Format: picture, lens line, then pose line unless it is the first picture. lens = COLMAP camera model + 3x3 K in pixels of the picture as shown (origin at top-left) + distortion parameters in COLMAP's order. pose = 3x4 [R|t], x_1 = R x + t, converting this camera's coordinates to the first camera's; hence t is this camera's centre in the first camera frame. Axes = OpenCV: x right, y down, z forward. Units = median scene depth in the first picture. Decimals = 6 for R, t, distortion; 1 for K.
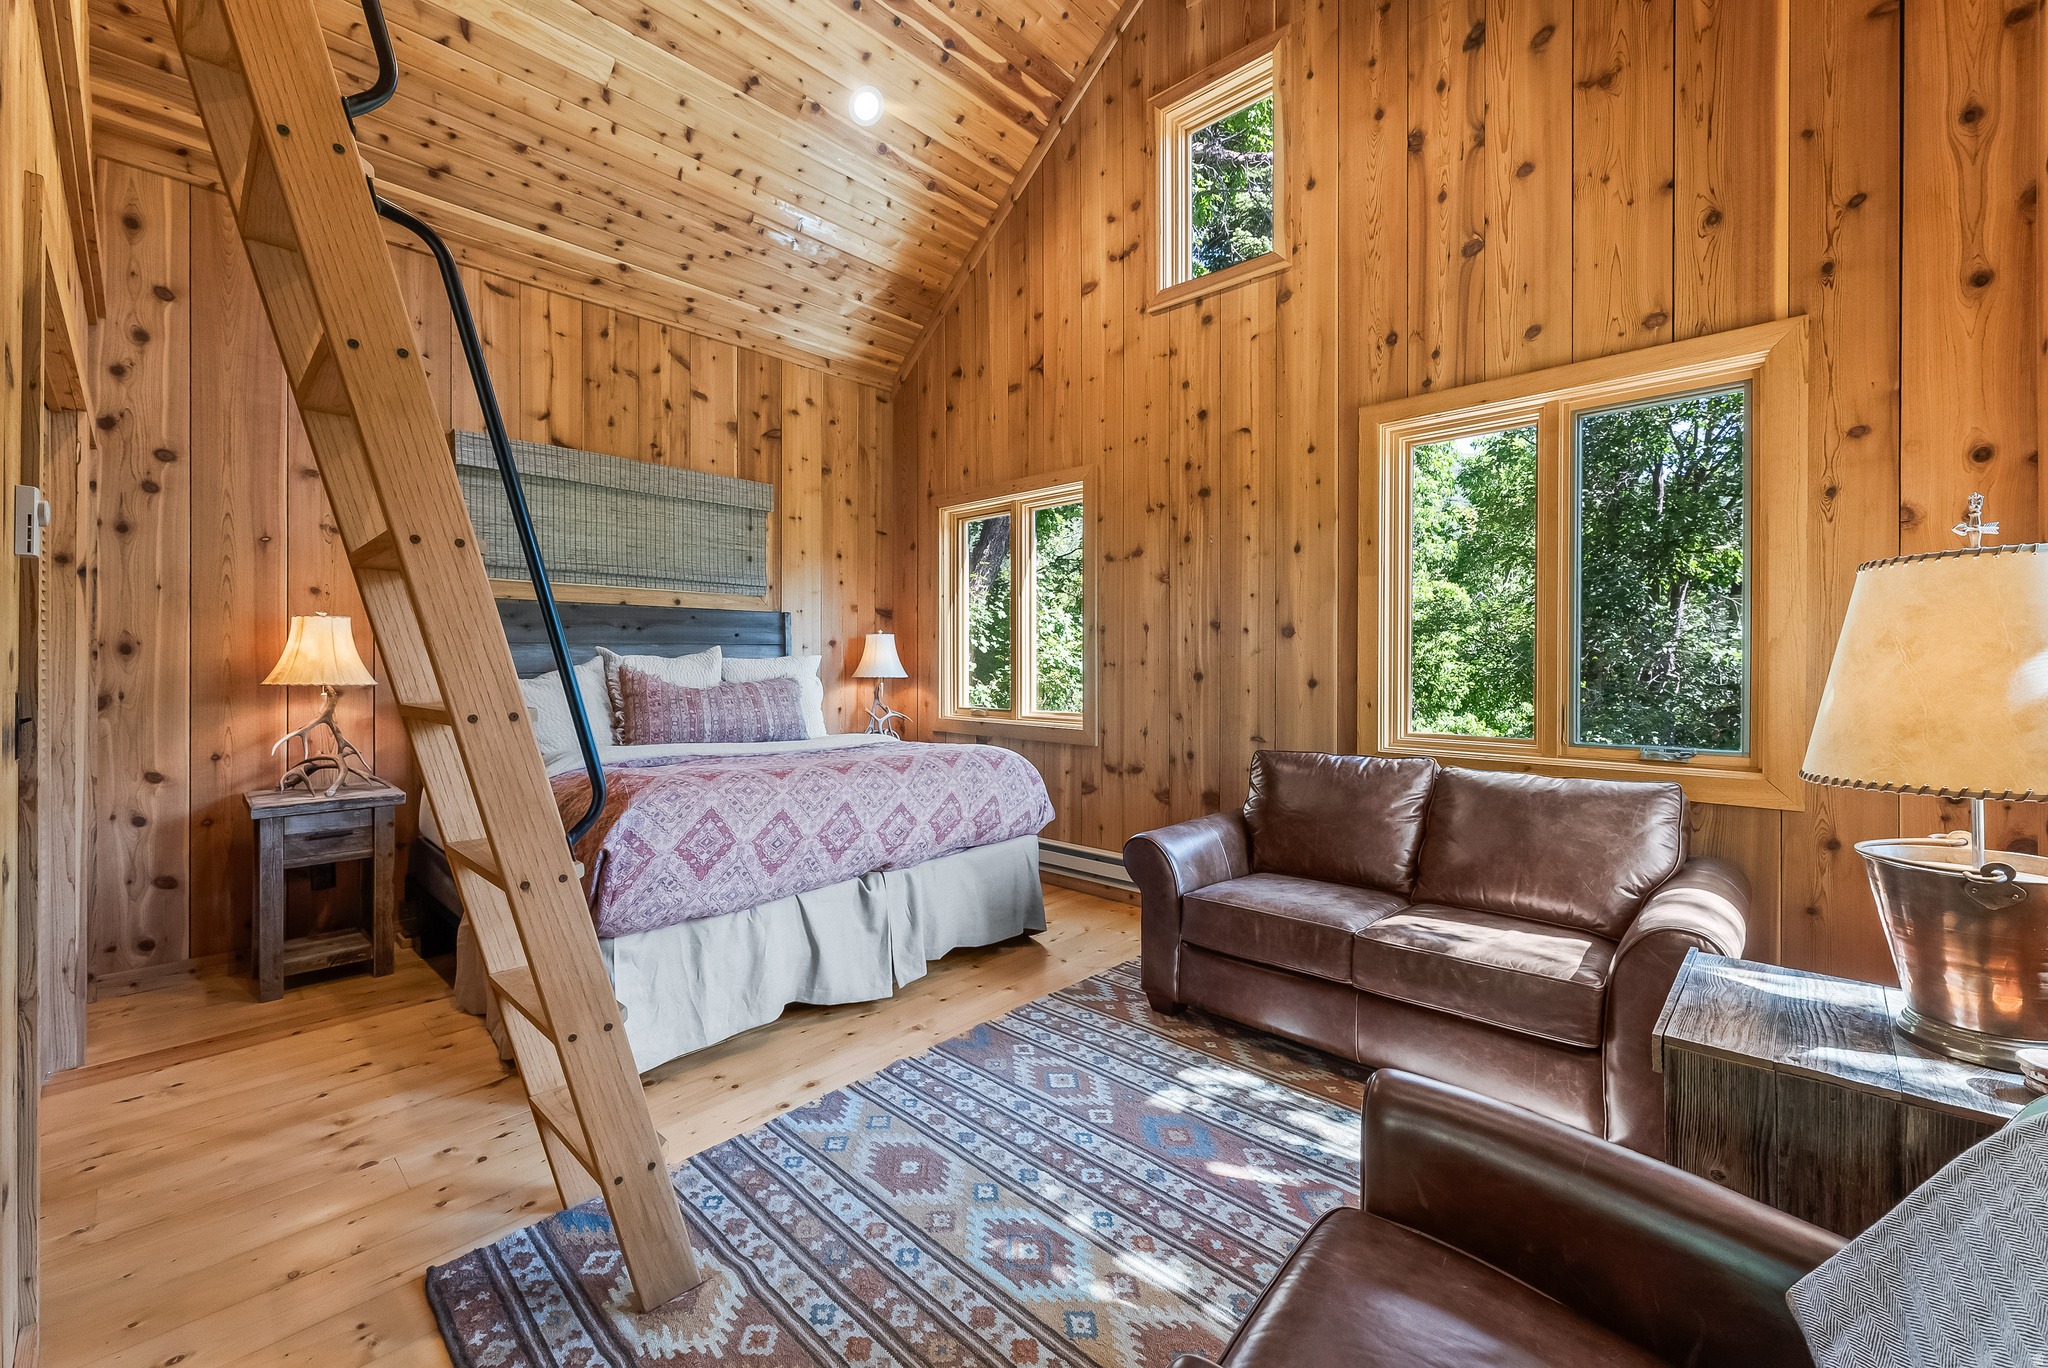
lens RADIAL K [[831.3, 0, 1010.3], [0, 831.3, 666.8], [0, 0, 1]] dist [0.001886, 0.000537]
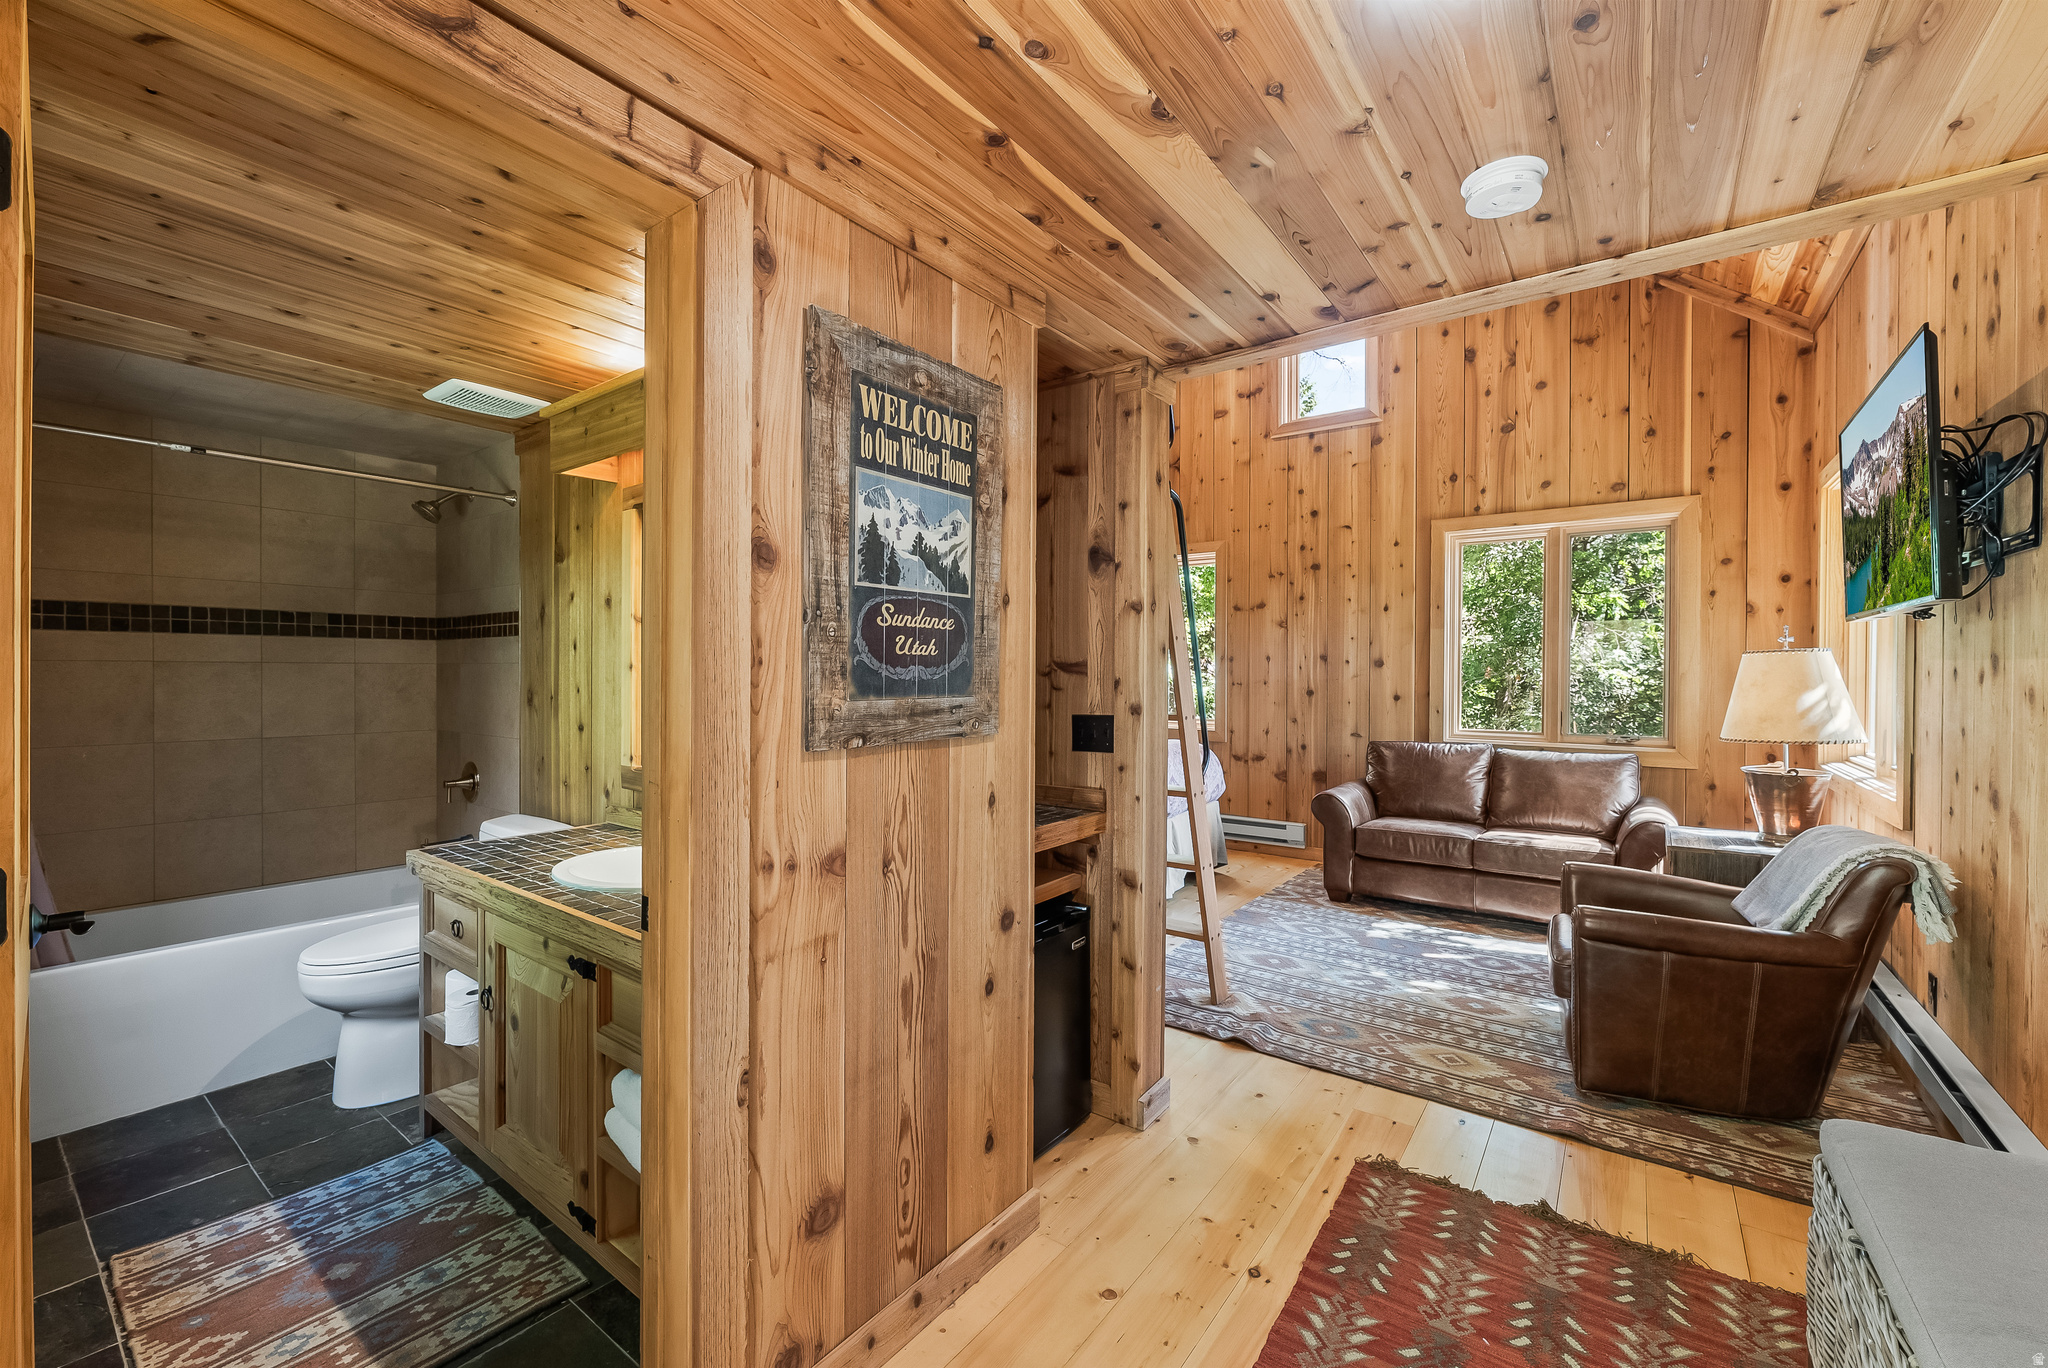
lens RADIAL K [[831.3, 0, 1018.5], [0, 831.3, 681.7], [0, 0, 1]] dist [0.001886, 0.000537]
pose [[0.992572, 0.000282, 0.121656, -0.675656], [-0.001004, 0.999982, 0.005874, -0.023519], [-0.121652, -0.005952, 0.992555, -0.567470]]
